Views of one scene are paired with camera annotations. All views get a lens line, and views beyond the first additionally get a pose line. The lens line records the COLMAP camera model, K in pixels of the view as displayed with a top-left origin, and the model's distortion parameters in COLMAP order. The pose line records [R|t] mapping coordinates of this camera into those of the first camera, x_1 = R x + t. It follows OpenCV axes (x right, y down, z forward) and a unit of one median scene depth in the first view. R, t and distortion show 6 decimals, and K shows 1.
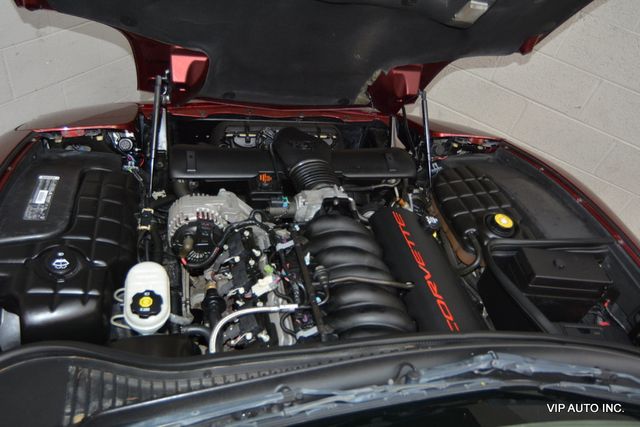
lens RADIAL K [[484.8, 0, 314.1], [0, 484.8, 204.2], [0, 0, 1]] dist [-0.024193, 0.018463]
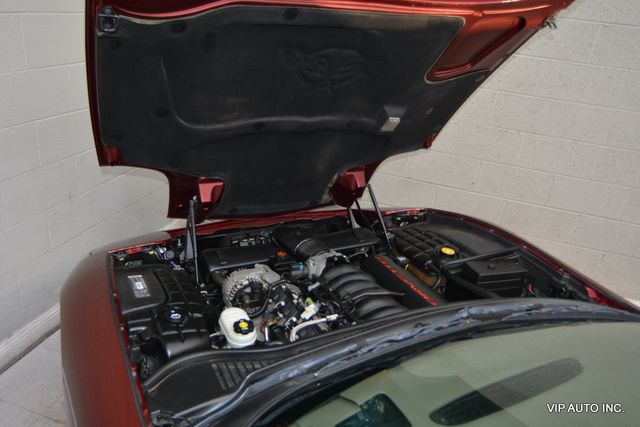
lens RADIAL K [[484.8, 0, 314.1], [0, 484.8, 204.2], [0, 0, 1]] dist [-0.024193, 0.018463]
pose [[0.967803, -0.178008, 0.177961, -0.228262], [0.222812, 0.934767, -0.276704, 0.213615], [-0.117097, 0.307447, 0.944333, -0.364810]]
